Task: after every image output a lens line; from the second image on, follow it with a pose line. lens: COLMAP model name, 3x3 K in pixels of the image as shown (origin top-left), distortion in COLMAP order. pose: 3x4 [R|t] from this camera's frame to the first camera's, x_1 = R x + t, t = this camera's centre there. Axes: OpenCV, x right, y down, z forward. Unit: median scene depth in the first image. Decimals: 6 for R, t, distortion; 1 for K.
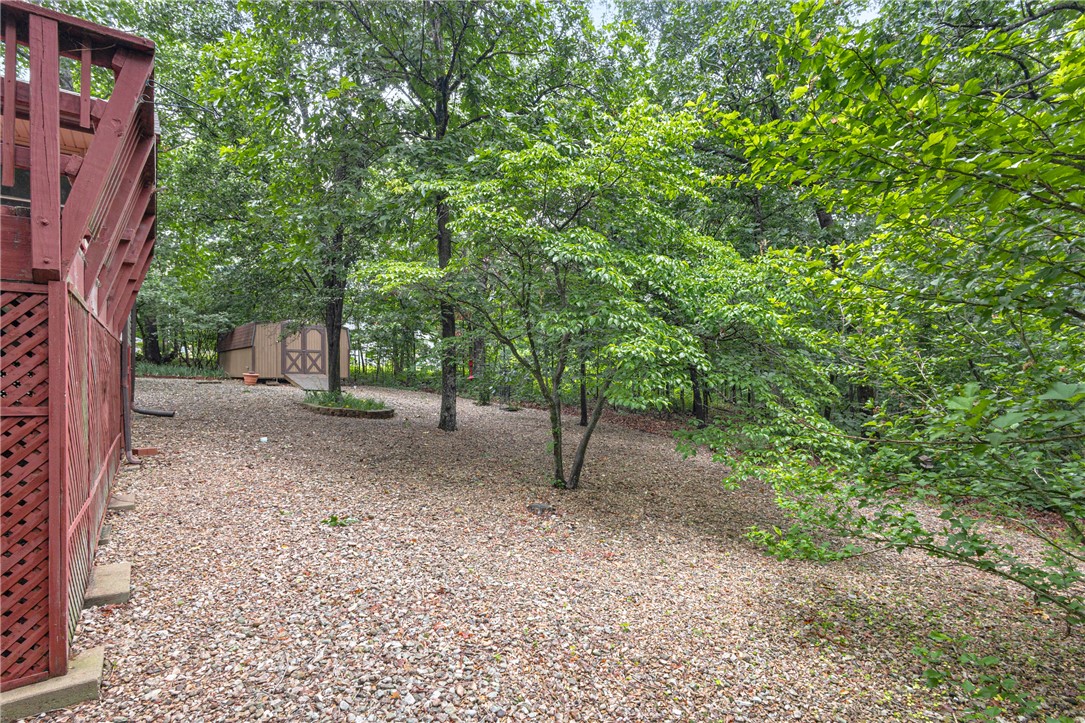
lens RADIAL K [[498.9, 0, 536.0], [0, 498.9, 379.9], [0, 0, 1]] dist [0.004807, -0.000826]
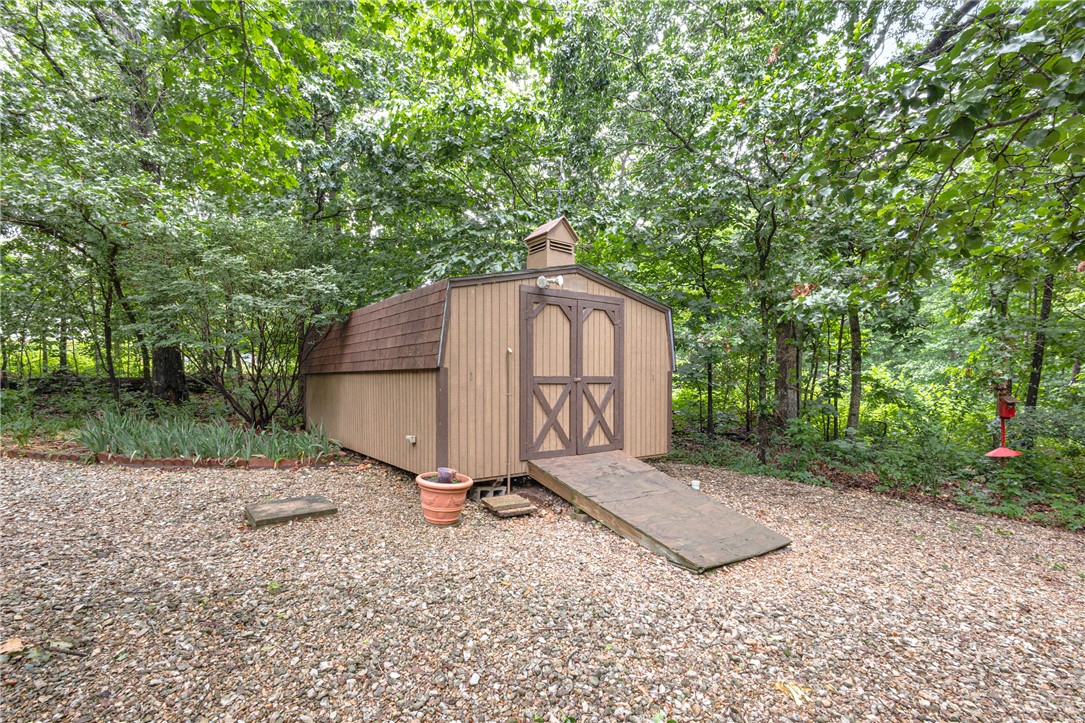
lens RADIAL K [[498.9, 0, 536.0], [0, 498.9, 379.9], [0, 0, 1]] dist [0.004807, -0.000826]
pose [[0.995919, 0.002703, -0.090215, -0.957600], [-0.002392, 0.999991, 0.003552, -0.123357], [0.090224, -0.003322, 0.995916, 1.427586]]
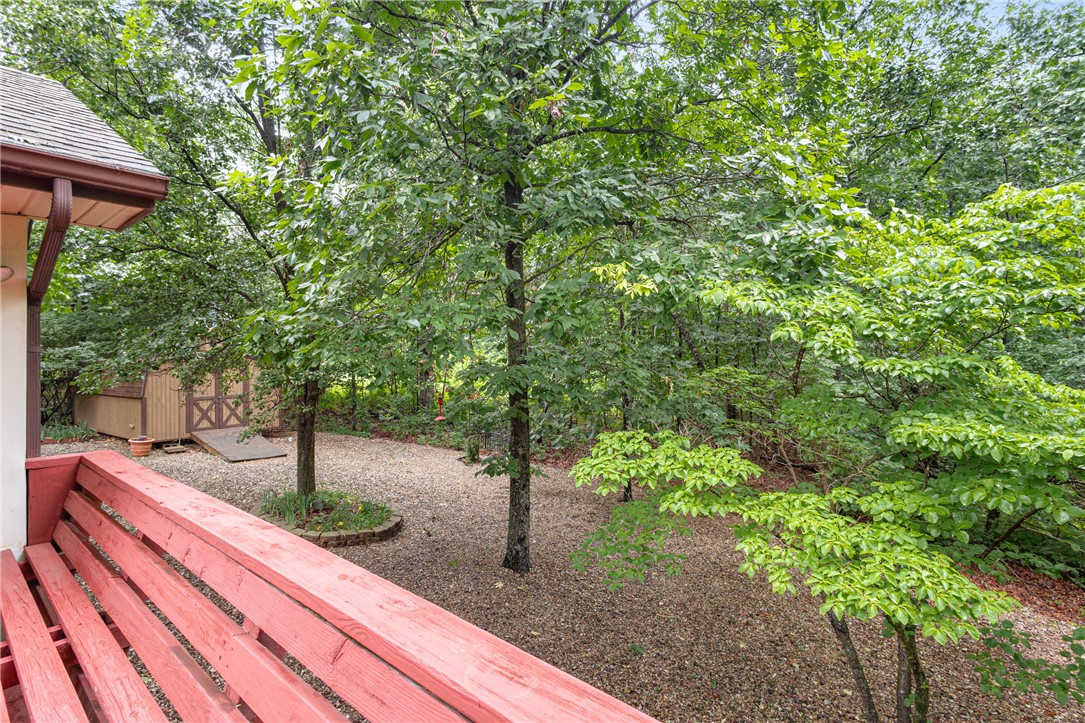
lens RADIAL K [[491.9, 0, 542.5], [0, 491.9, 361.5], [0, 0, 1]] dist [0.001448, -0.000883]
pose [[0.971171, -0.006275, 0.238301, -0.358984], [0.006981, 0.999973, -0.002119, -0.221257], [-0.238282, 0.003721, 0.971189, 0.372089]]
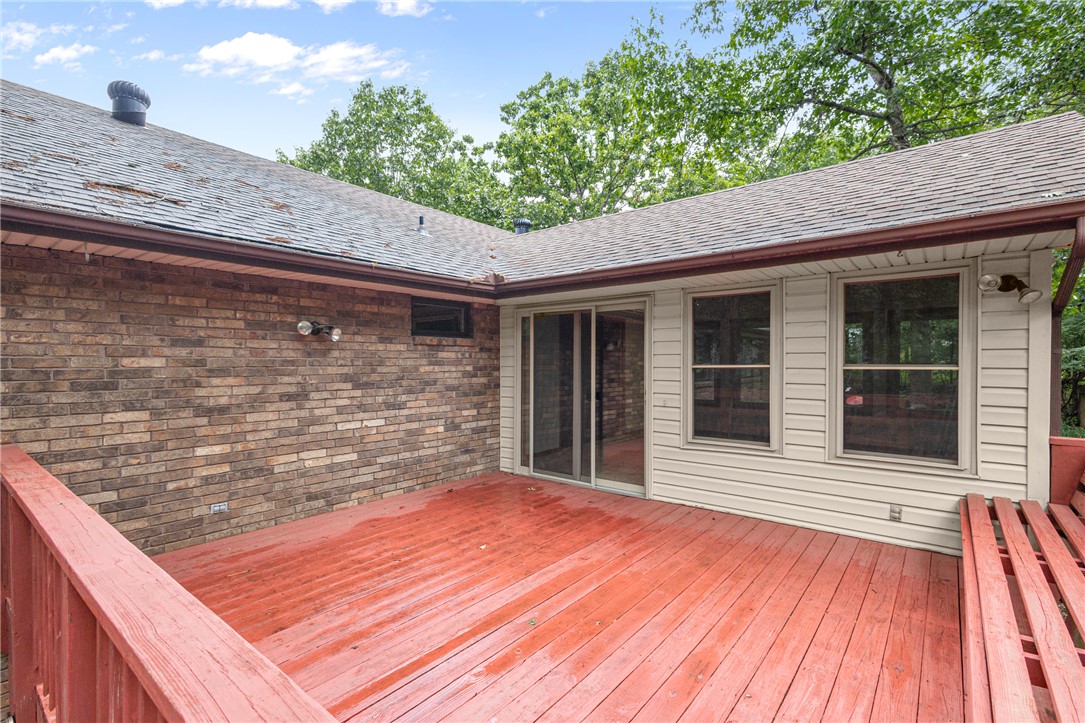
lens RADIAL K [[491.9, 0, 542.5], [0, 491.9, 361.5], [0, 0, 1]] dist [0.001448, -0.000883]
pose [[0.221663, -0.001794, -0.975122, -0.307806], [-0.007605, 0.999965, -0.003569, -0.219090], [0.975094, 0.008207, 0.221642, 0.270232]]
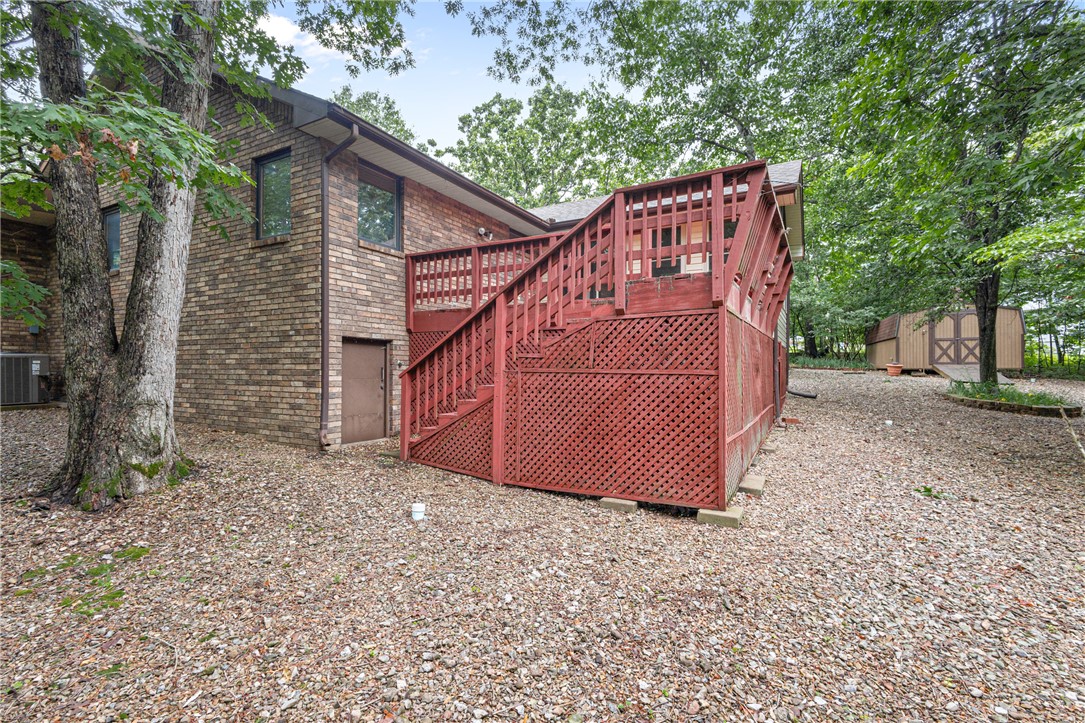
lens RADIAL K [[491.9, 0, 542.5], [0, 491.9, 361.5], [0, 0, 1]] dist [0.001448, -0.000883]
pose [[0.394696, -0.016822, -0.918658, 0.120832], [-0.007105, 0.999747, -0.021360, 0.015033], [0.918784, 0.014958, 0.394477, -0.090534]]
